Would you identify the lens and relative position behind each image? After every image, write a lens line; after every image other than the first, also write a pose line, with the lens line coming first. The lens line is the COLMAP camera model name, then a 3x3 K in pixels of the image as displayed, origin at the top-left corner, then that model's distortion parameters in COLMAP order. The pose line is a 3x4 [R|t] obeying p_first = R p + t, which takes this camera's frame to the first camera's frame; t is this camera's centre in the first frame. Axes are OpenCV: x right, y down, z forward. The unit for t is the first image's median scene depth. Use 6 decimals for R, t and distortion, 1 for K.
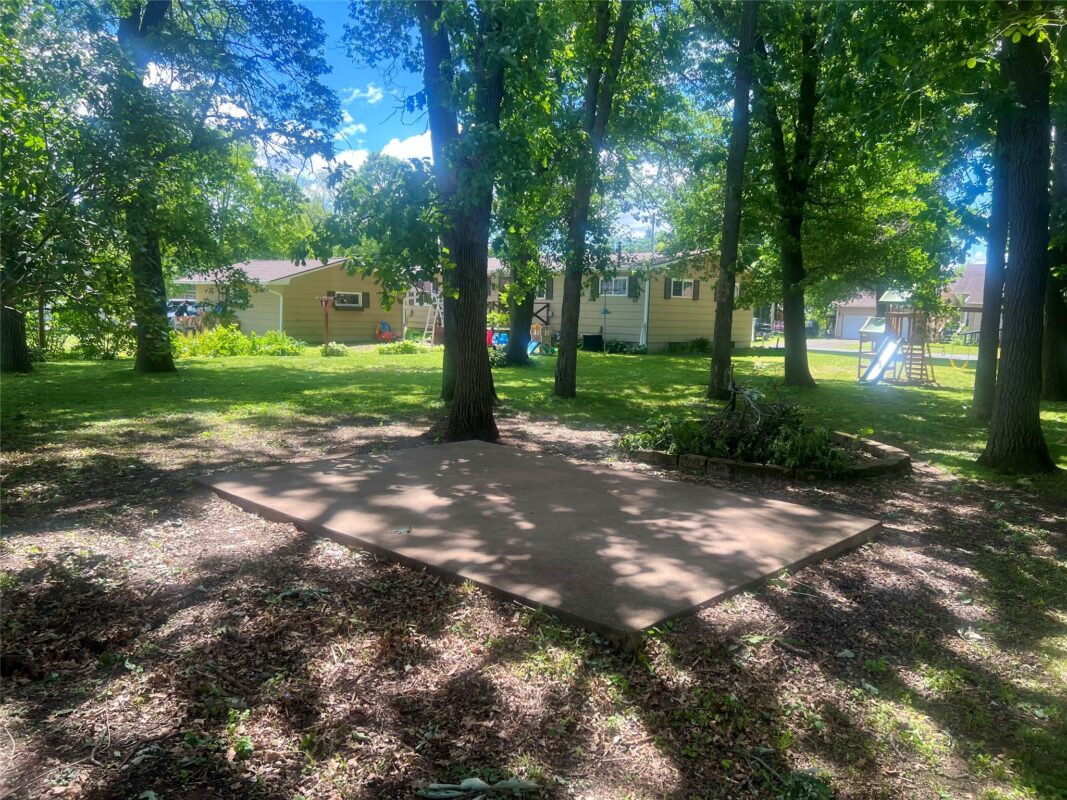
lens RADIAL K [[808.5, 0, 543.6], [0, 808.5, 397.5], [0, 0, 1]] dist [0.057184, -0.064925]
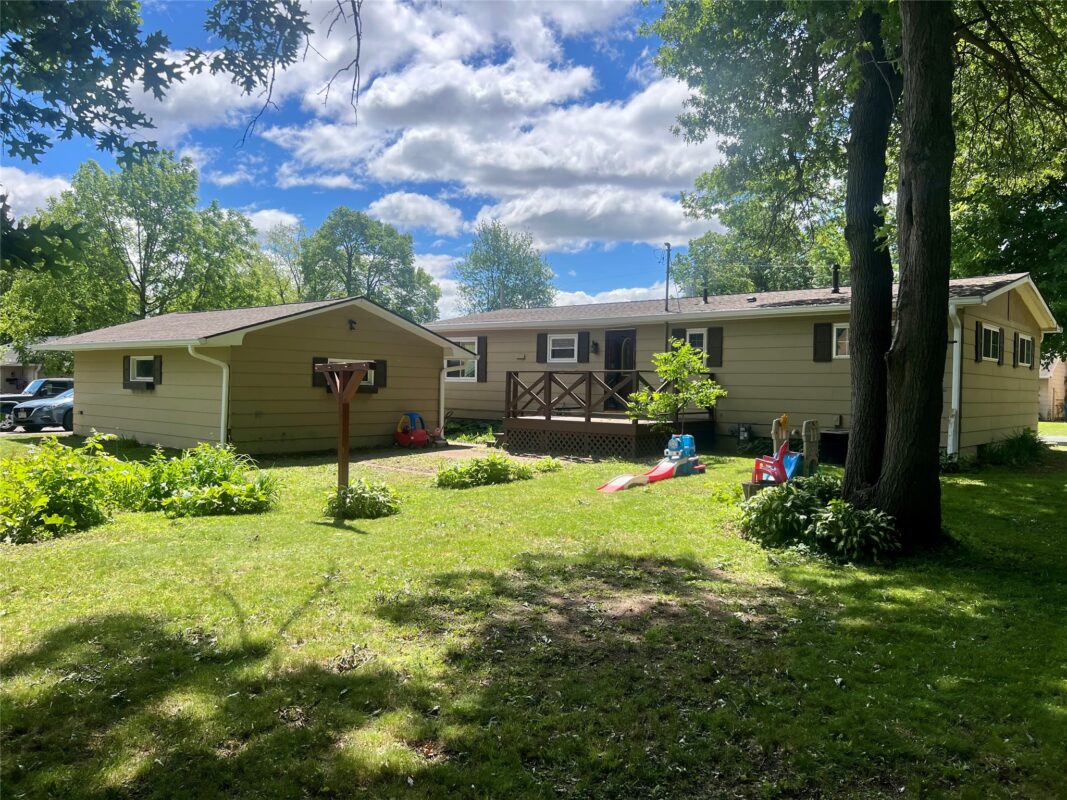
lens RADIAL K [[809.7, 0, 533.5], [0, 809.7, 400.0], [0, 0, 1]] dist [0.047952, -0.046921]
pose [[0.998688, -0.014227, 0.049198, -0.159835], [0.018250, 0.996440, -0.082302, -0.059768], [-0.047851, 0.083092, 0.995392, 0.498751]]
